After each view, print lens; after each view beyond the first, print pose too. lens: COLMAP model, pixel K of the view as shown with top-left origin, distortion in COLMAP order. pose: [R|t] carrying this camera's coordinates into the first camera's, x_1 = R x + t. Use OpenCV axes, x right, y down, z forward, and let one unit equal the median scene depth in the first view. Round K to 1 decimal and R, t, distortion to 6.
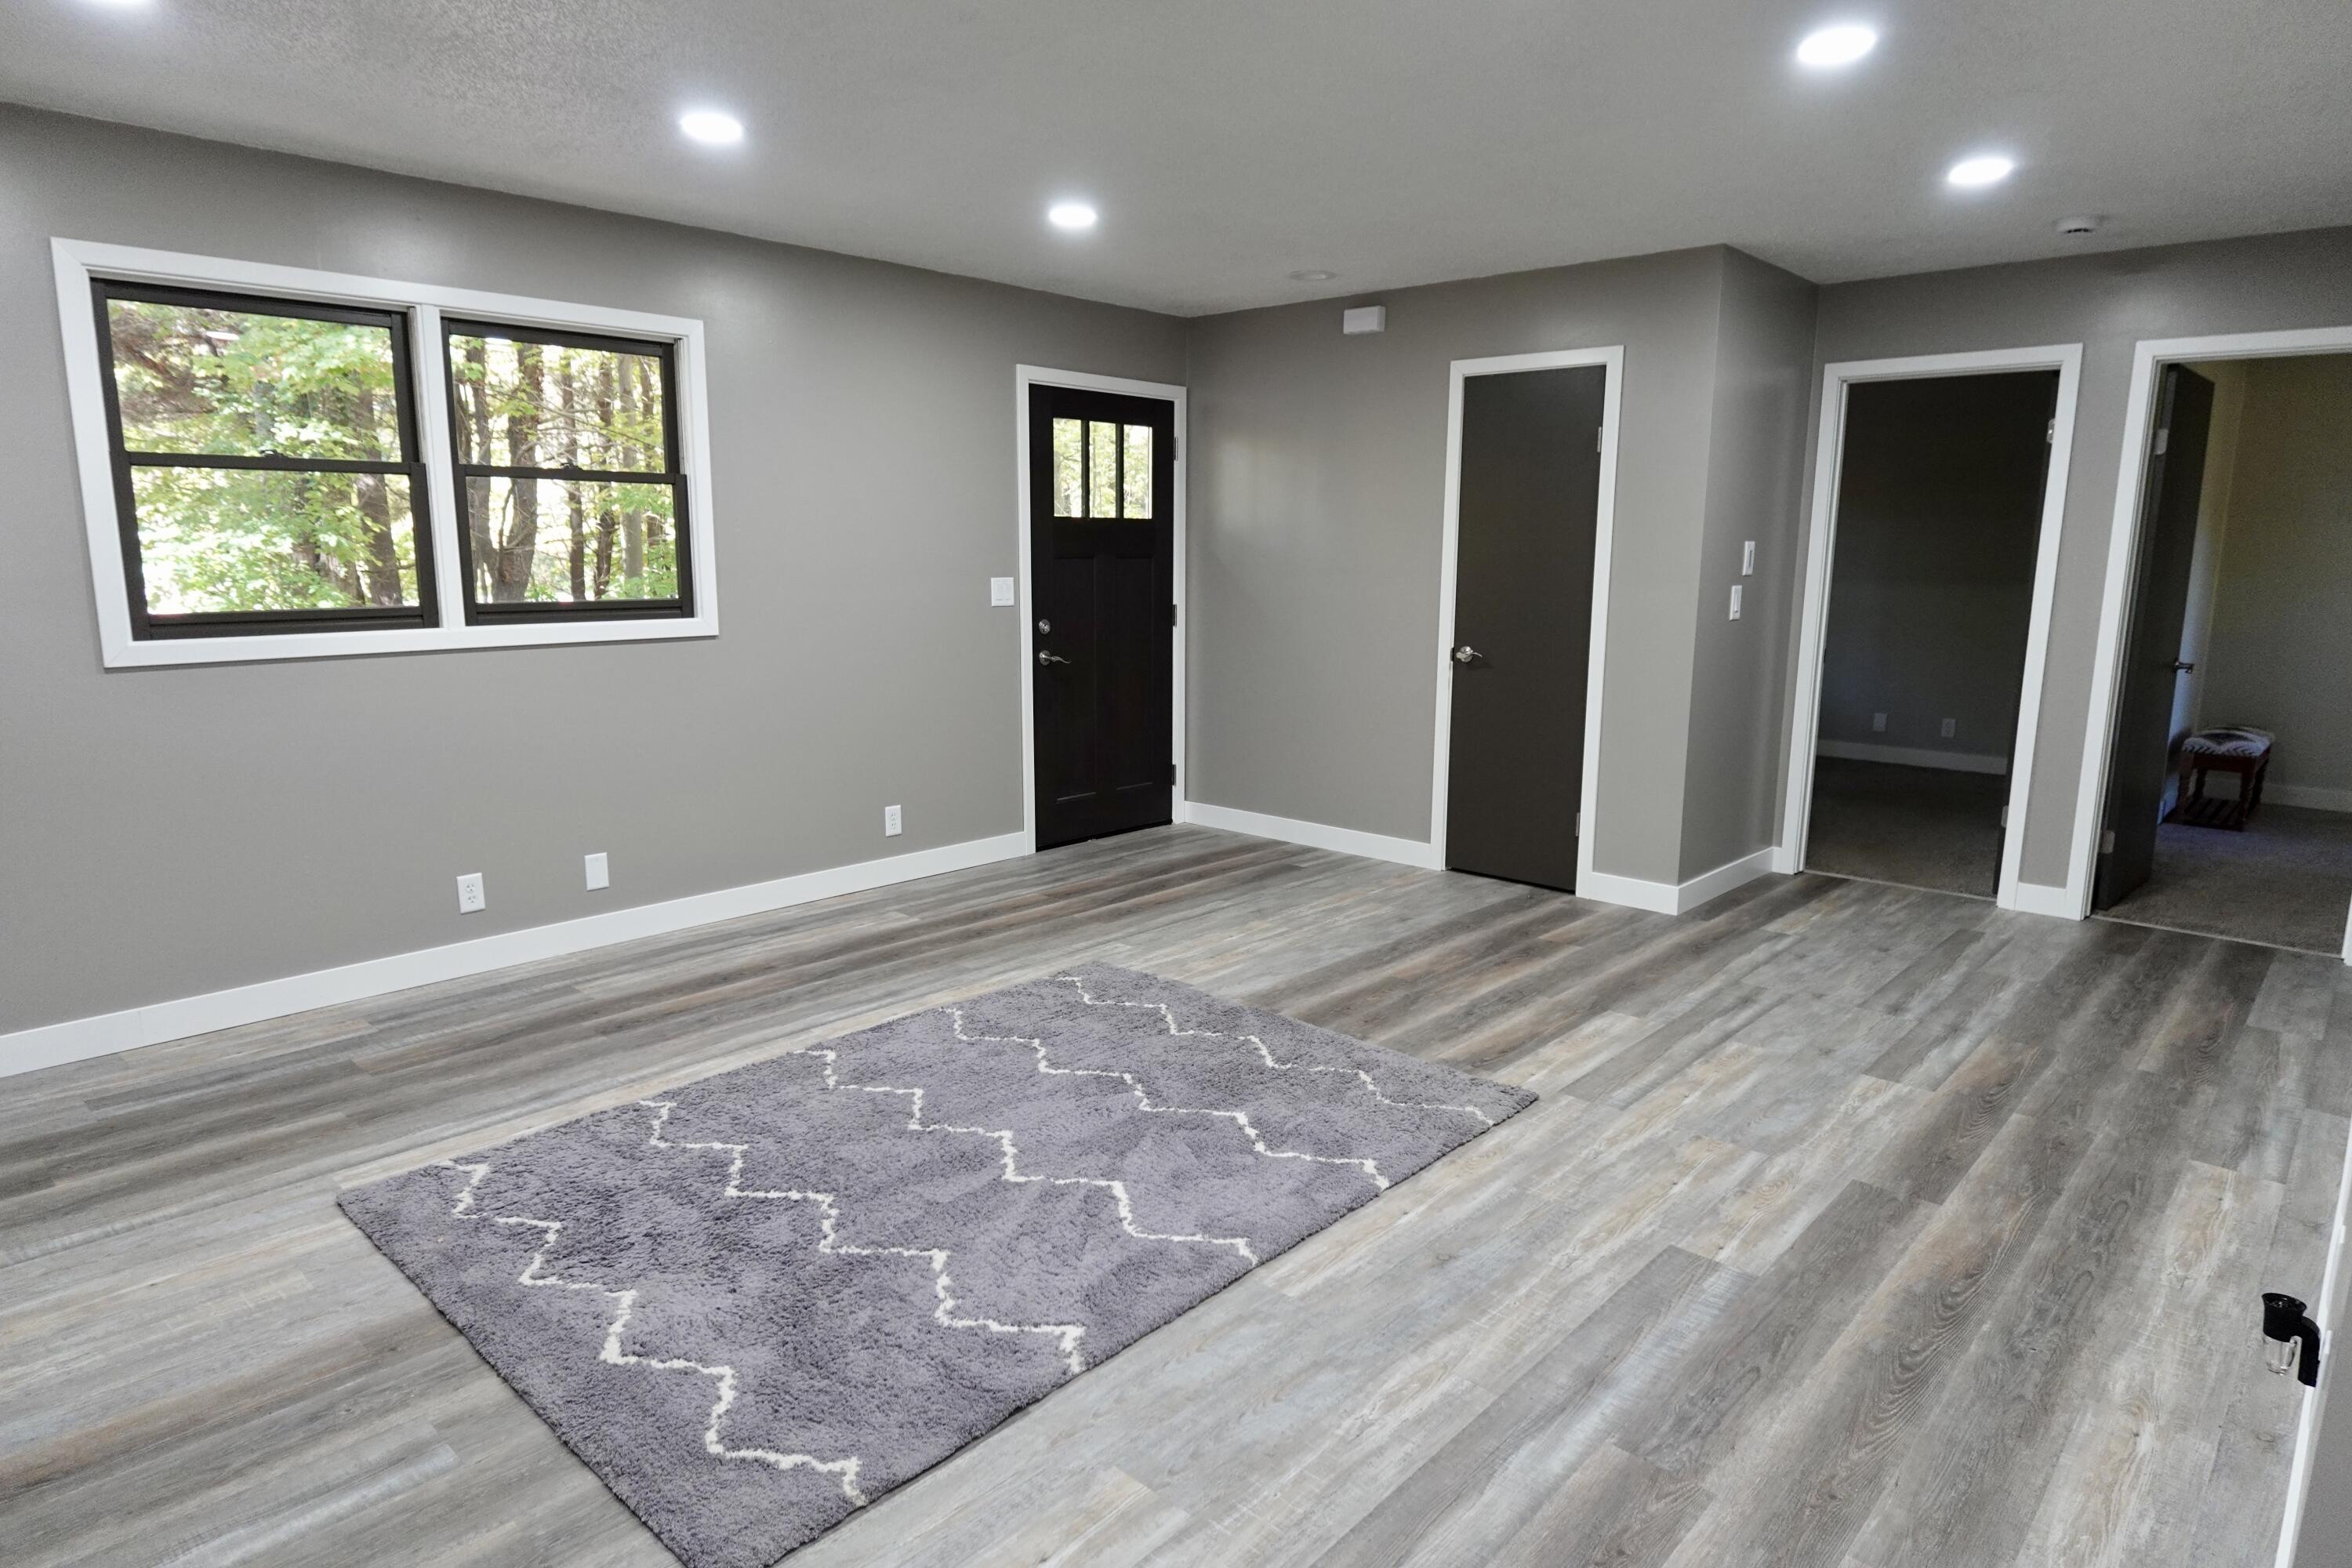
lens RADIAL K [[1362.8, 0, 1173.9], [0, 1362.8, 784.4], [0, 0, 1]] dist [-0.011752, 0.002633]
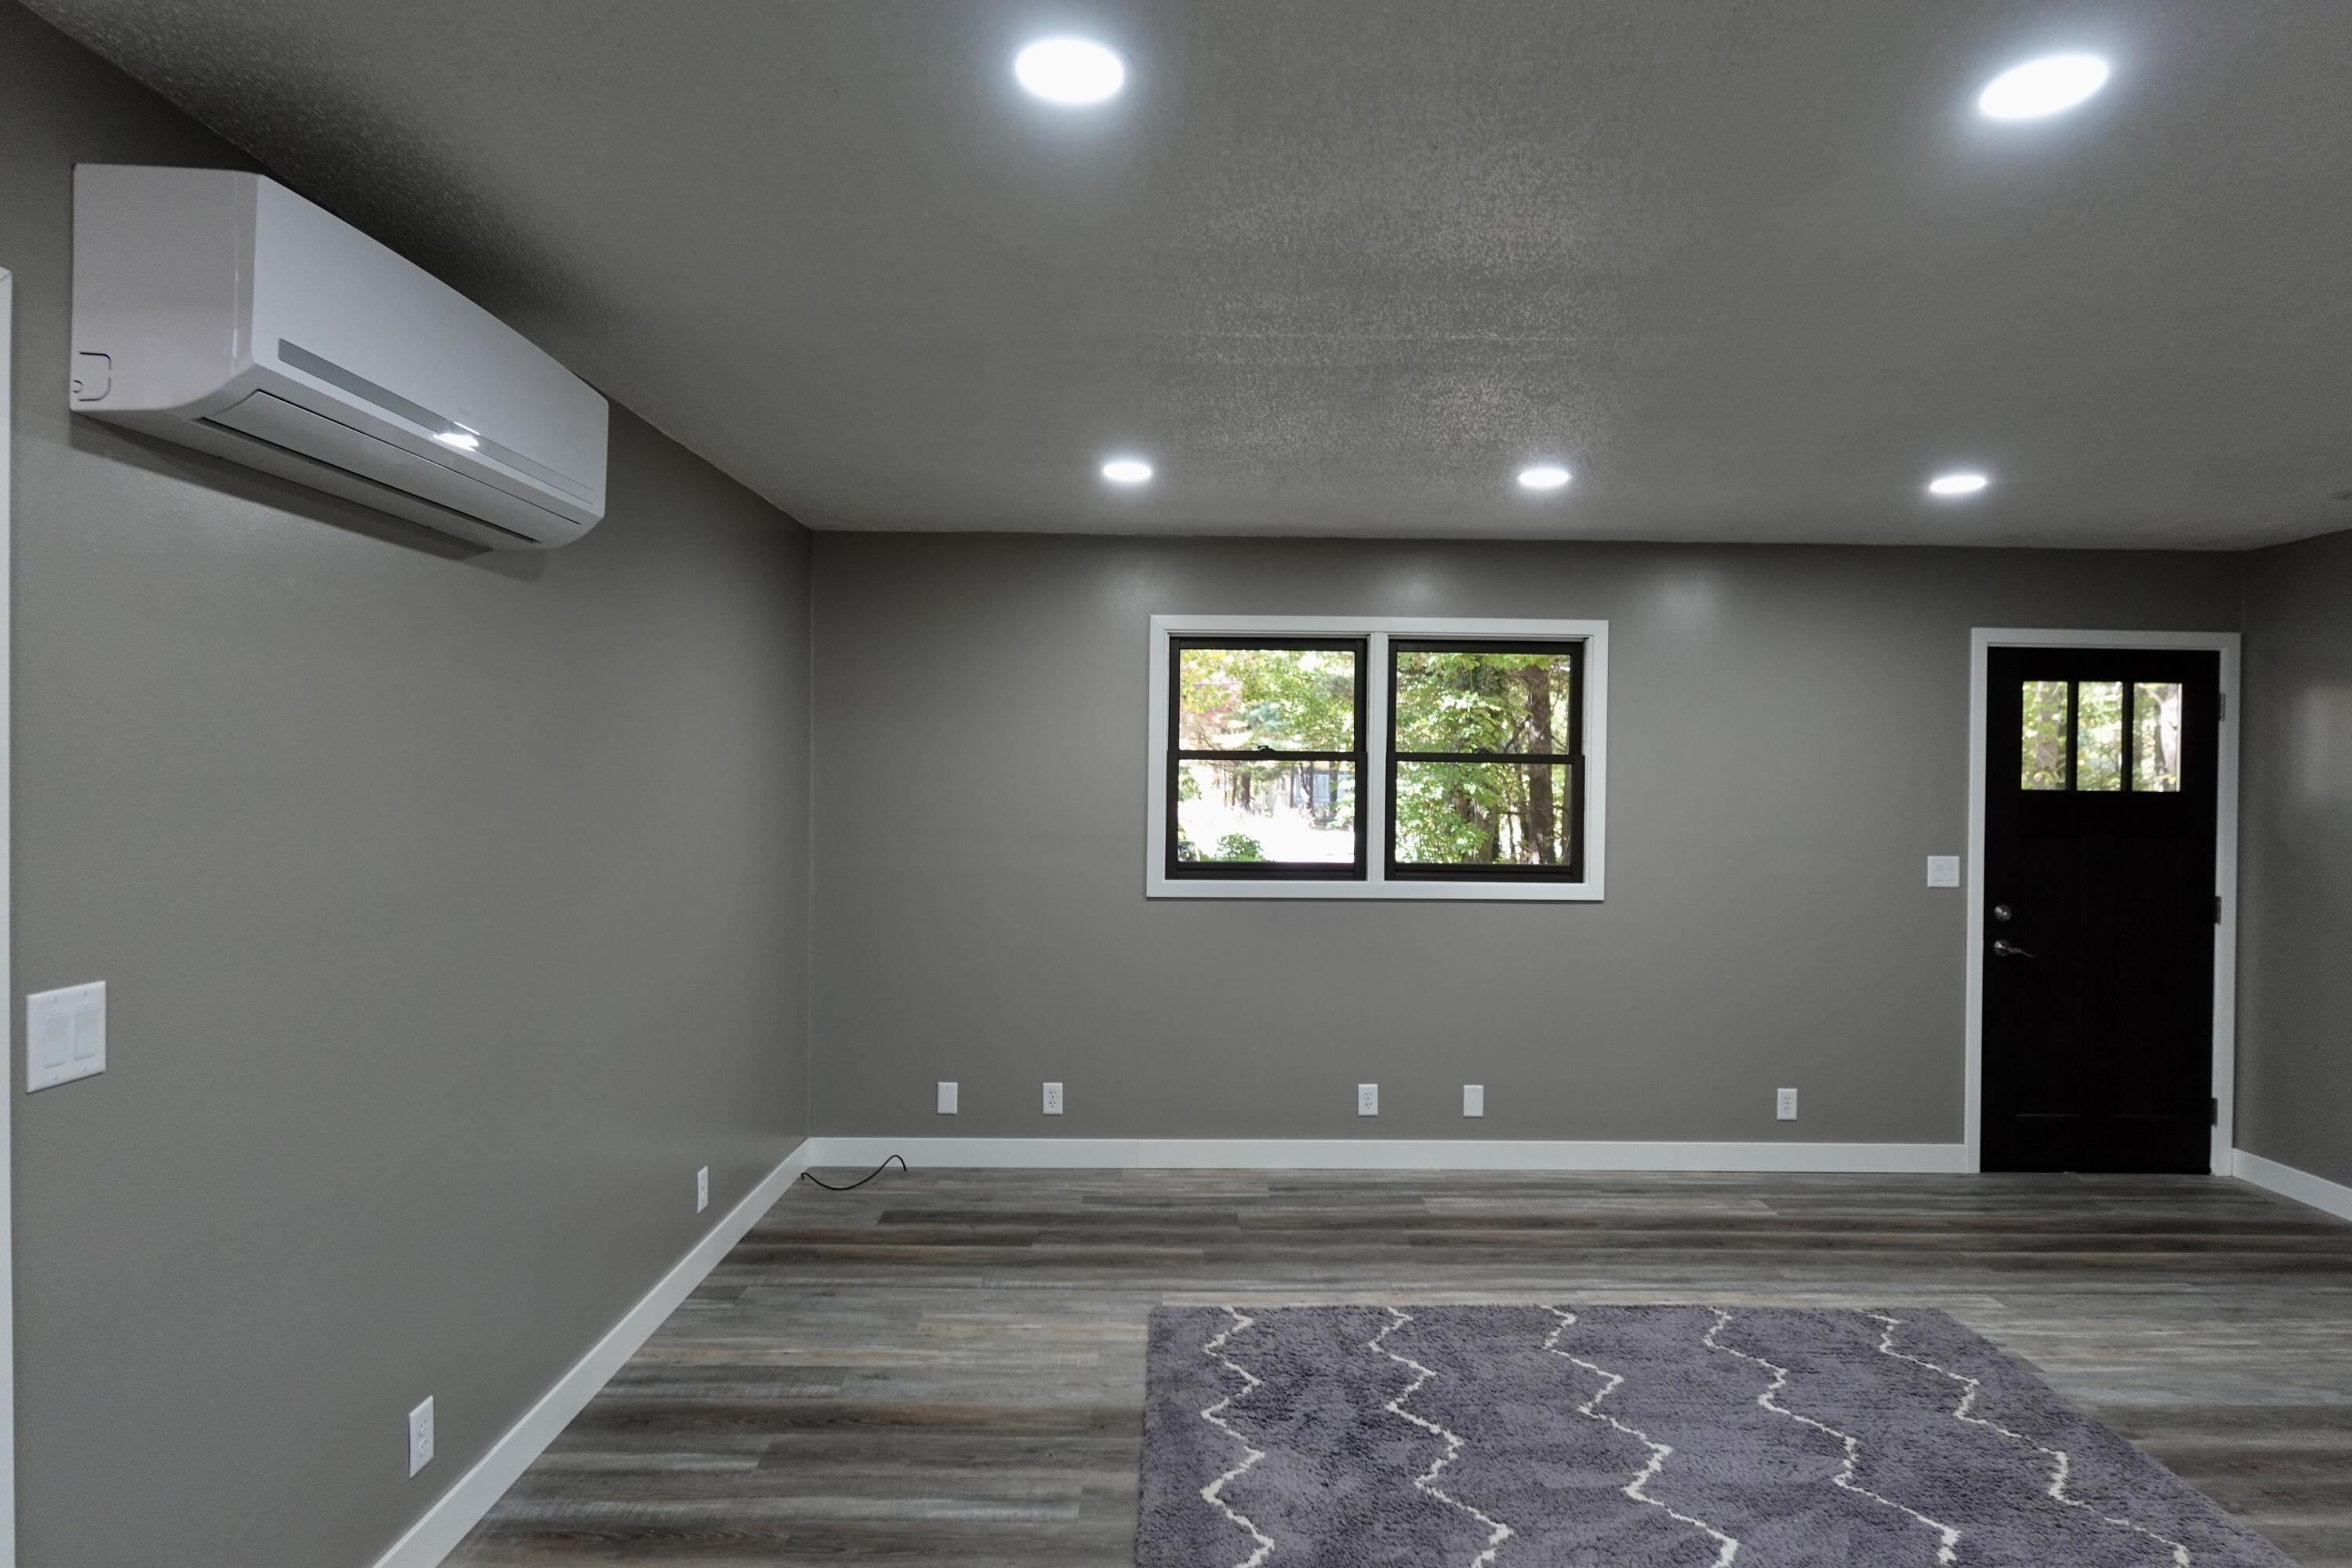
lens RADIAL K [[1362.8, 0, 1195.4], [0, 1362.8, 785.9], [0, 0, 1]] dist [-0.011752, 0.002633]
pose [[0.681737, 0.010238, -0.731526, 0.281382], [-0.134912, 0.984513, -0.111950, -0.041794], [0.719050, 0.175012, 0.672560, 0.031627]]
